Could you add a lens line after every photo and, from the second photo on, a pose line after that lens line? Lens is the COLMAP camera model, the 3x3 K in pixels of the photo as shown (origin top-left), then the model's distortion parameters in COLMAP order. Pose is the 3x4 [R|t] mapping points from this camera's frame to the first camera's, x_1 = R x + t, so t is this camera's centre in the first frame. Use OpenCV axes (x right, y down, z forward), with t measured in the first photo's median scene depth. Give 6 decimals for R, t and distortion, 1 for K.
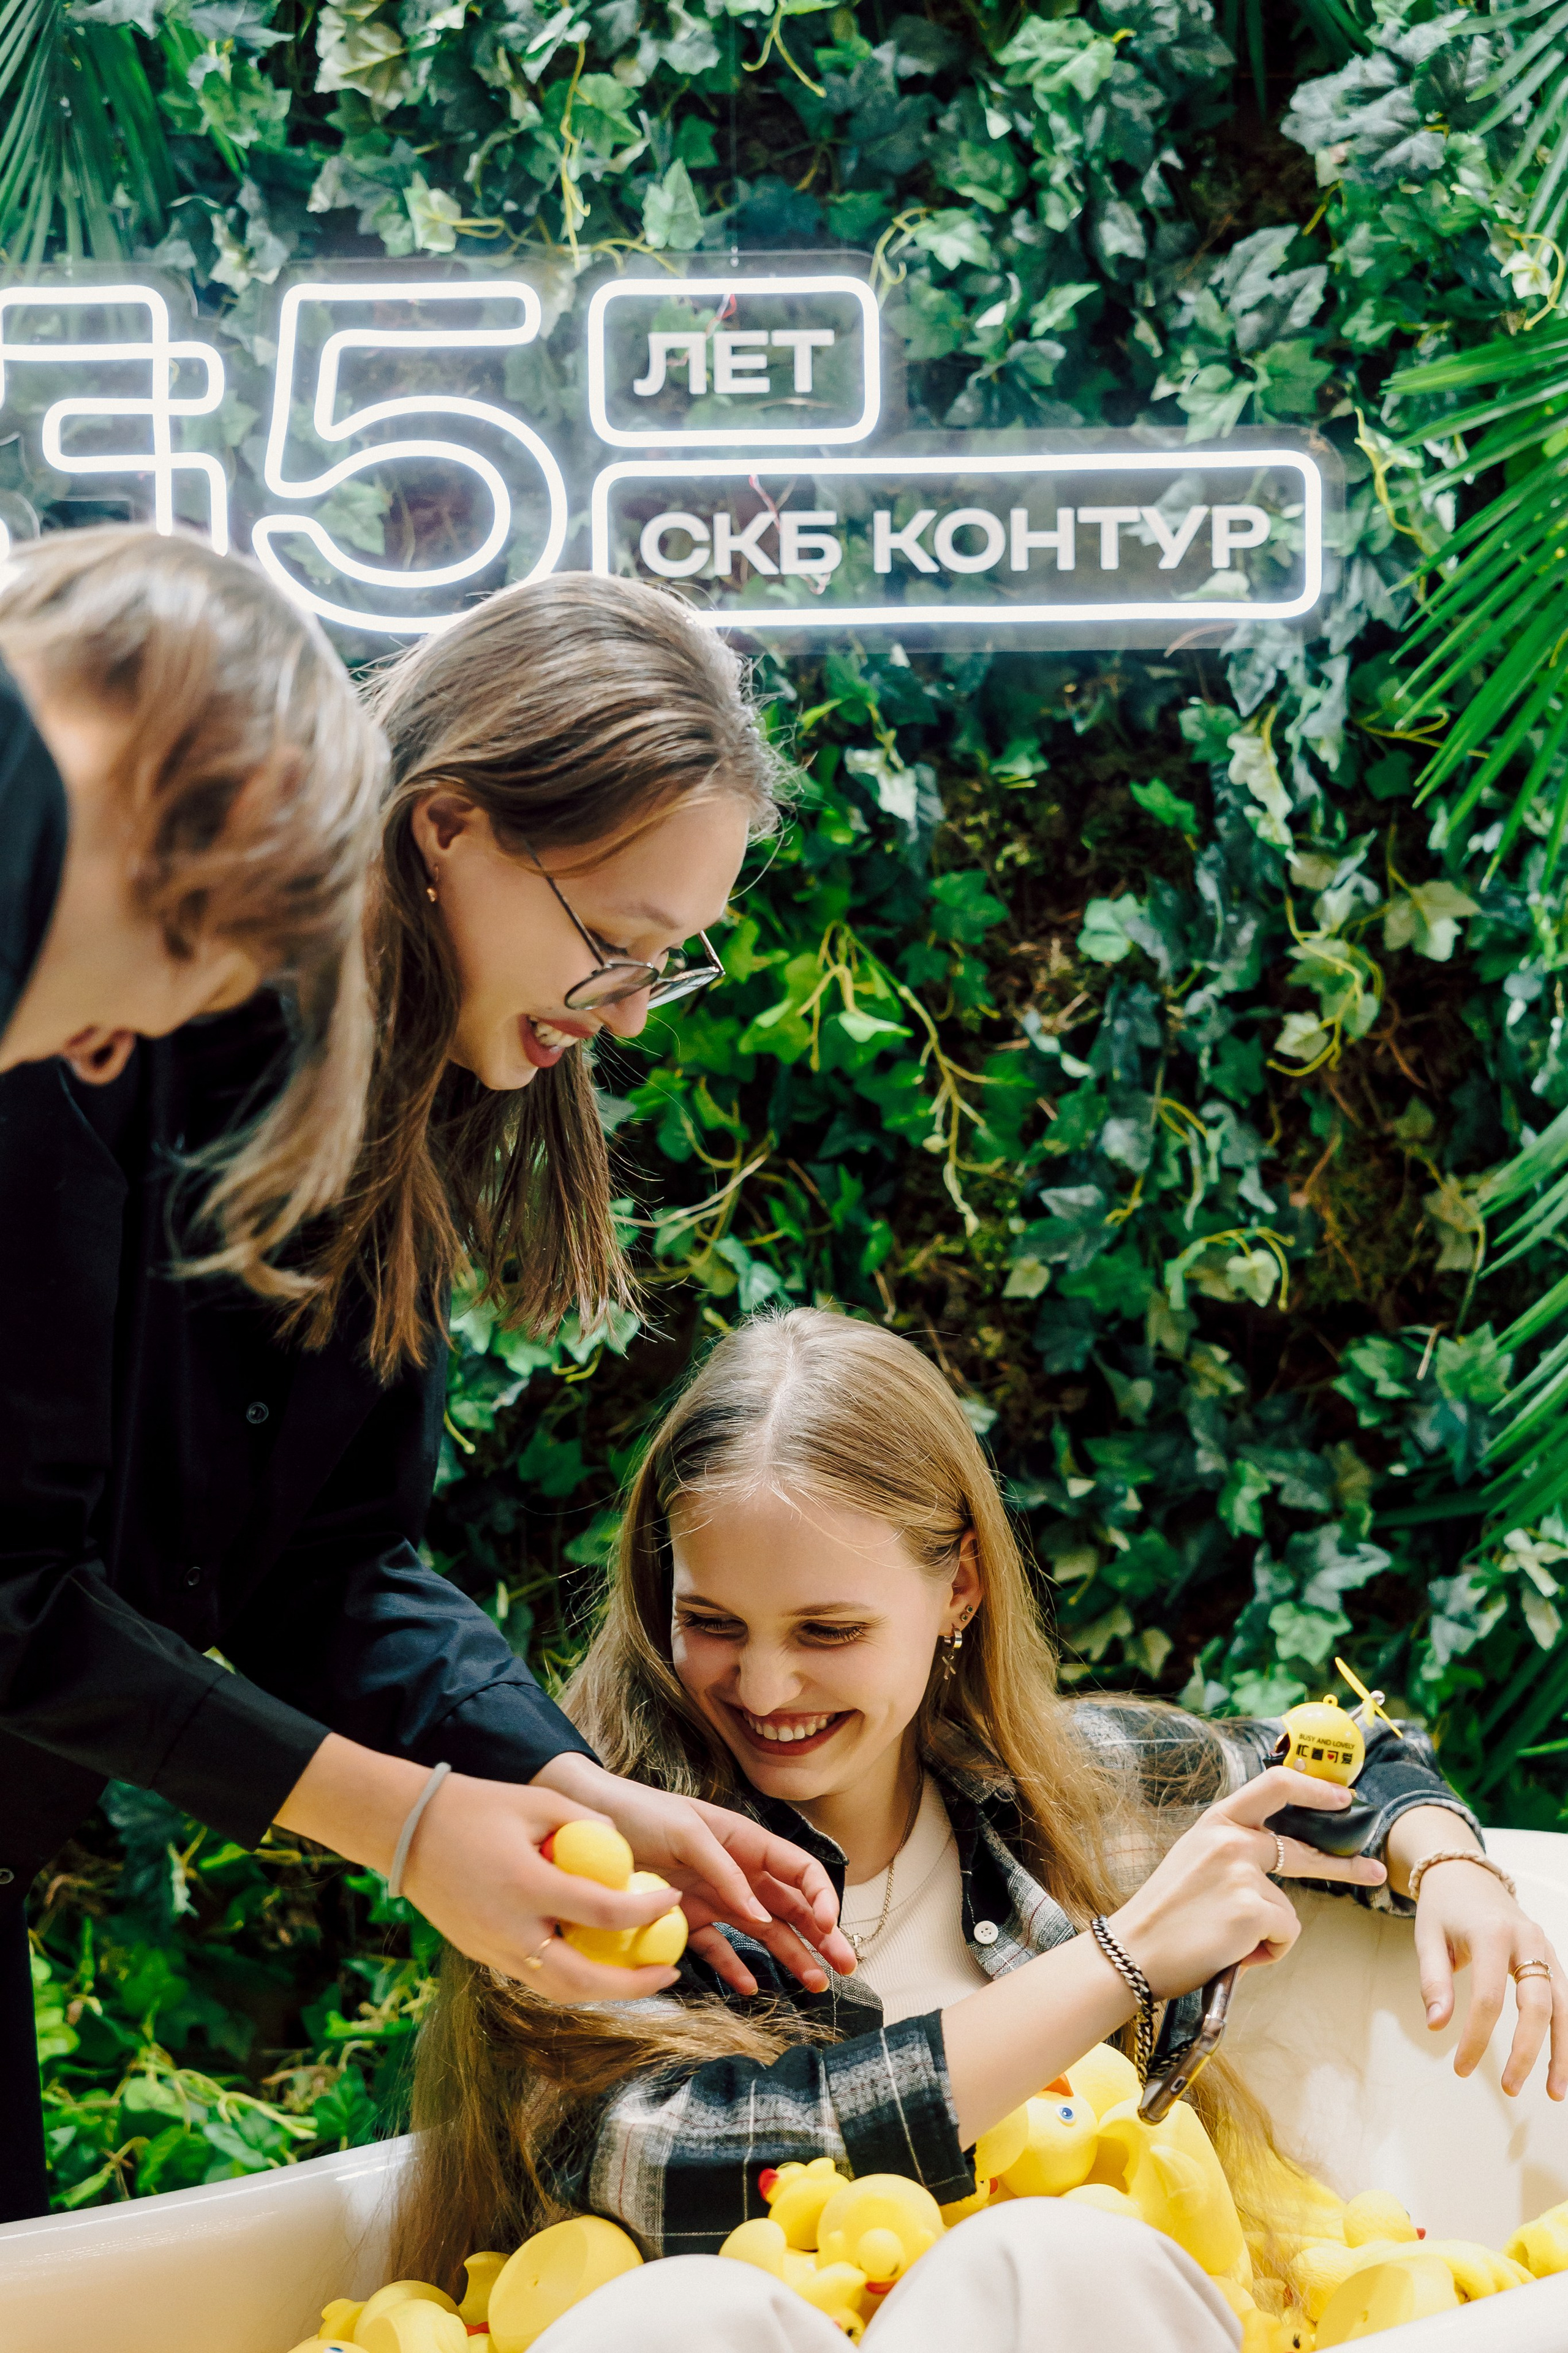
lens RADIAL K [[4960.3, 0, 775.6], [0, 4960.3, 1165.2], [0, 0, 1]] dist [0.062475, 0.000000]
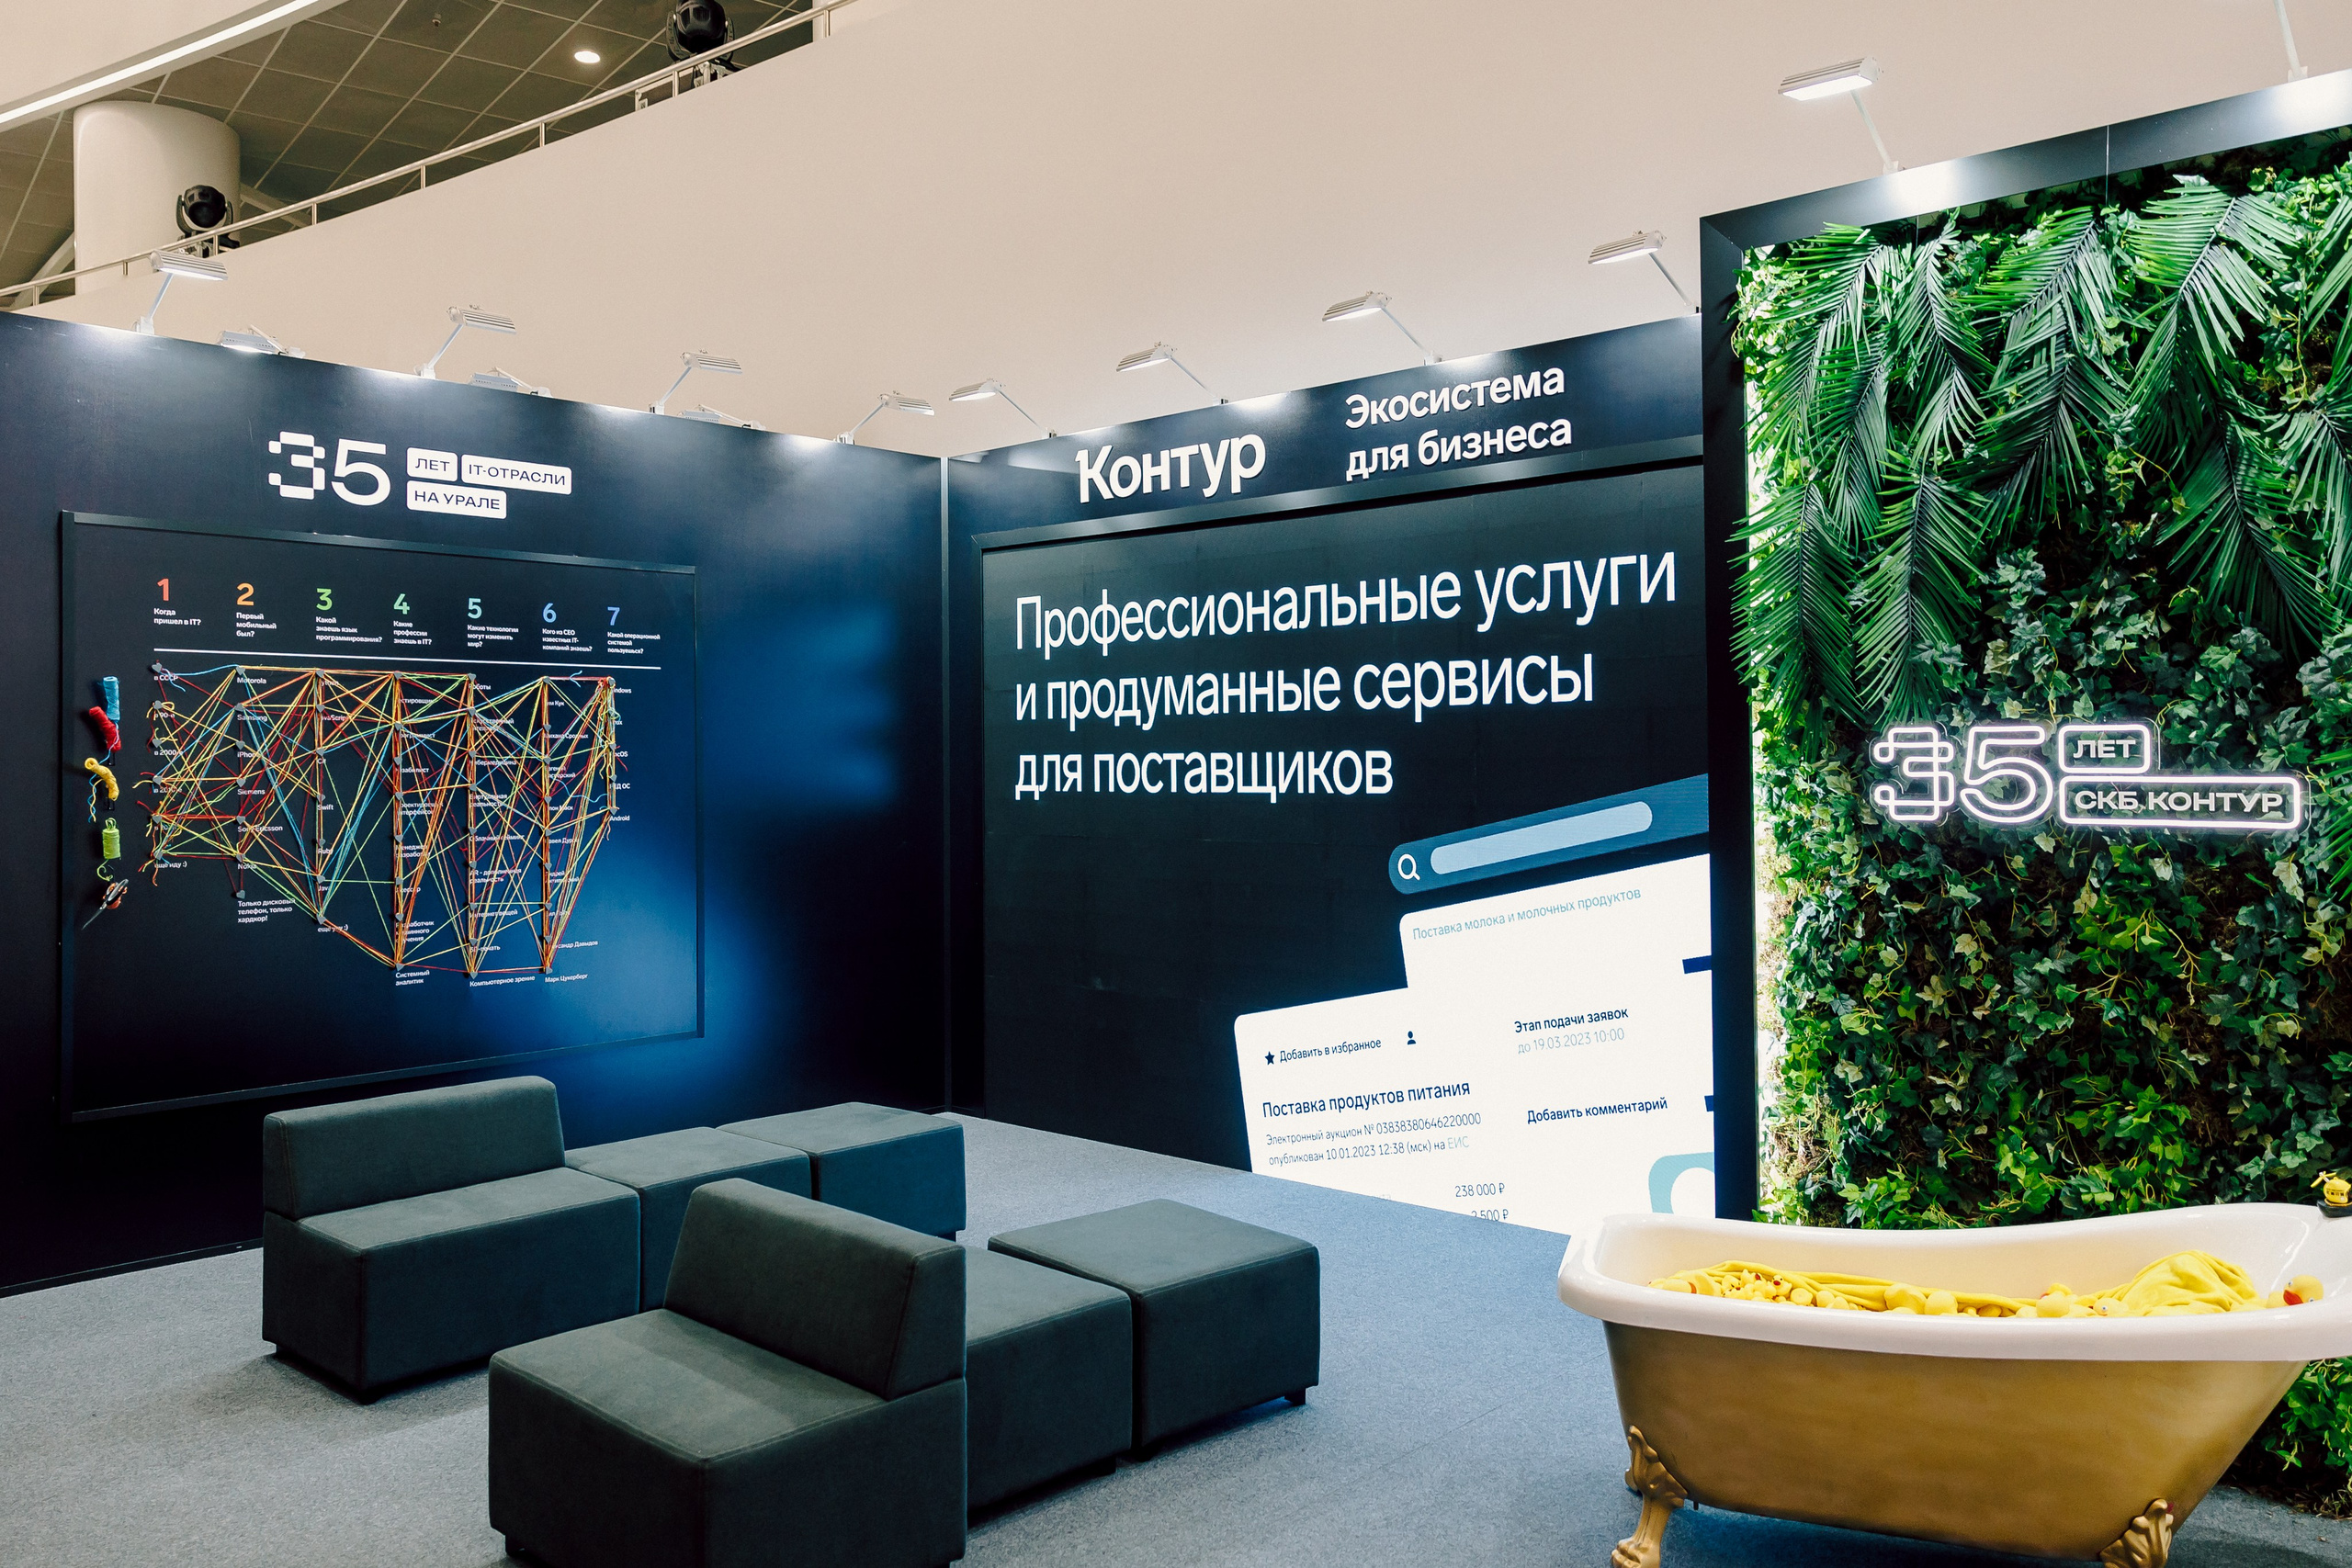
lens RADIAL K [[1641.4, 0, 1171.0], [0, 1641.4, 759.3], [0, 0, 1]] dist [0.003104, -0.000273]
pose [[0.723072, 0.006795, -0.690740, 0.313523], [-0.049584, 0.997883, -0.042088, -0.072265], [0.688991, 0.064682, 0.721878, -0.286298]]
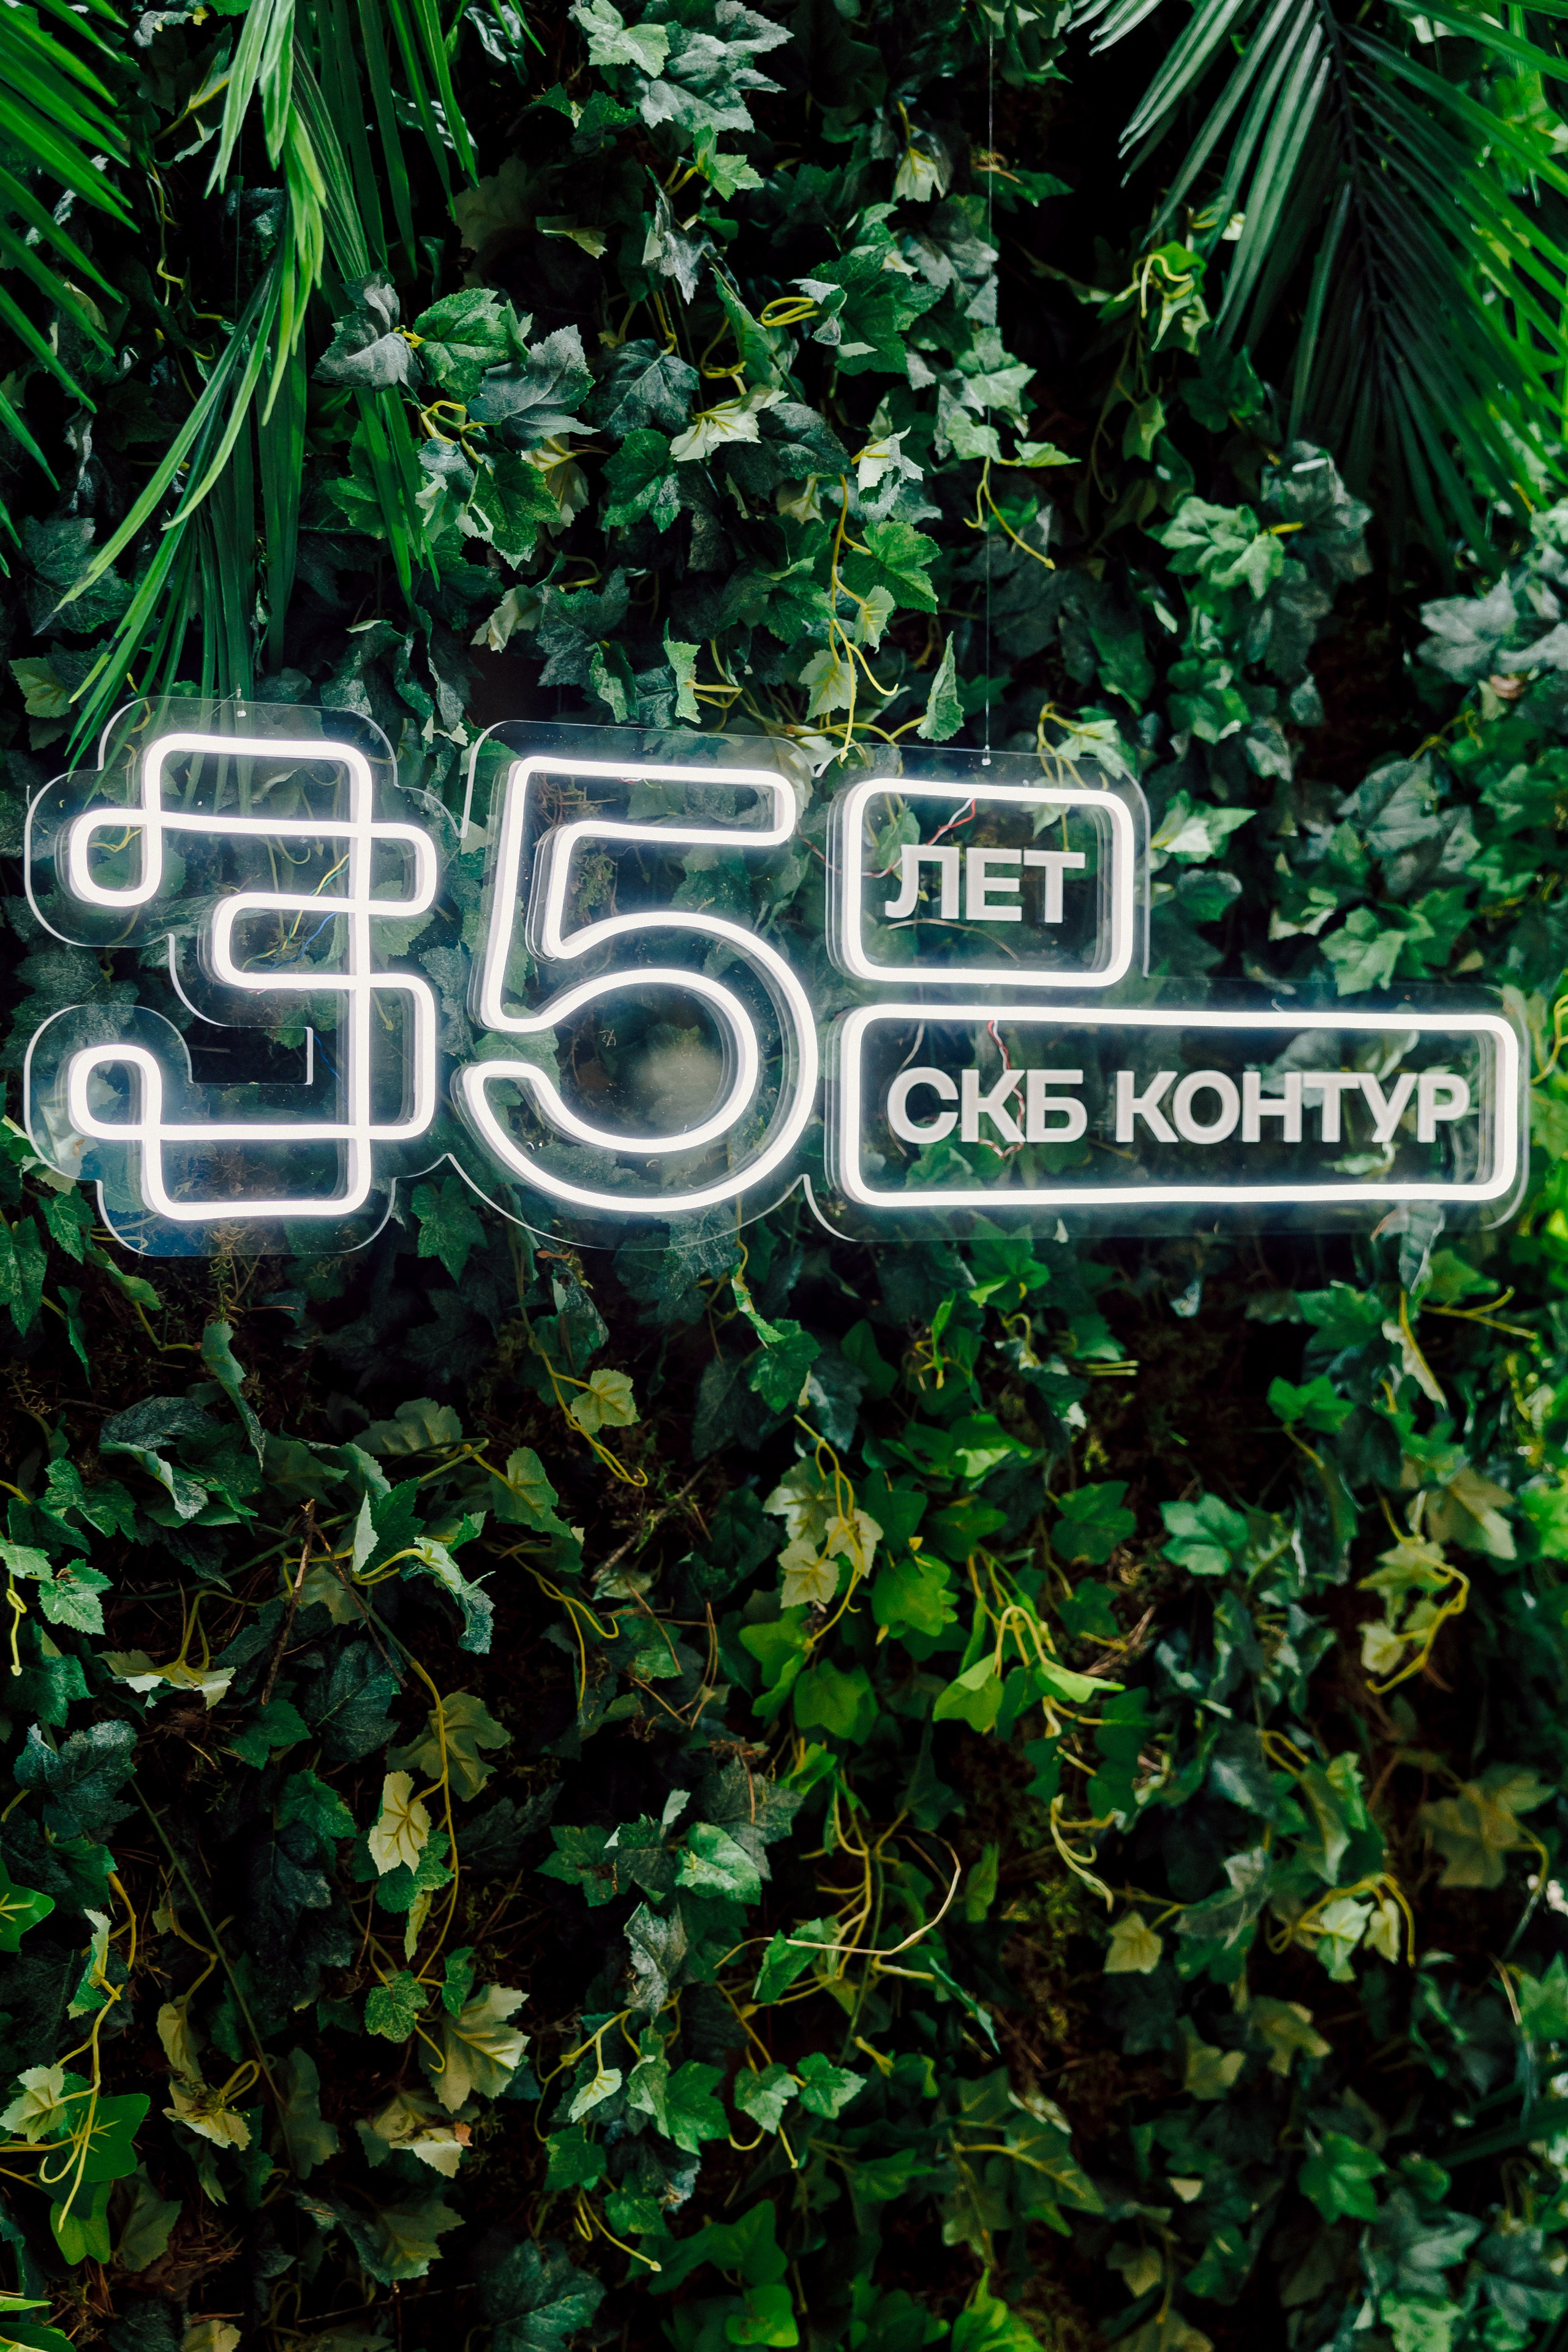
lens RADIAL K [[4039.6, 0, 781.5], [0, 4039.6, 1170.7], [0, 0, 1]] dist [0.057621, 0.000000]
pose [[0.786807, 0.001621, 0.617198, -0.440459], [0.015925, 0.999610, -0.022925, -0.099315], [-0.616994, 0.027866, 0.786474, 0.497636]]
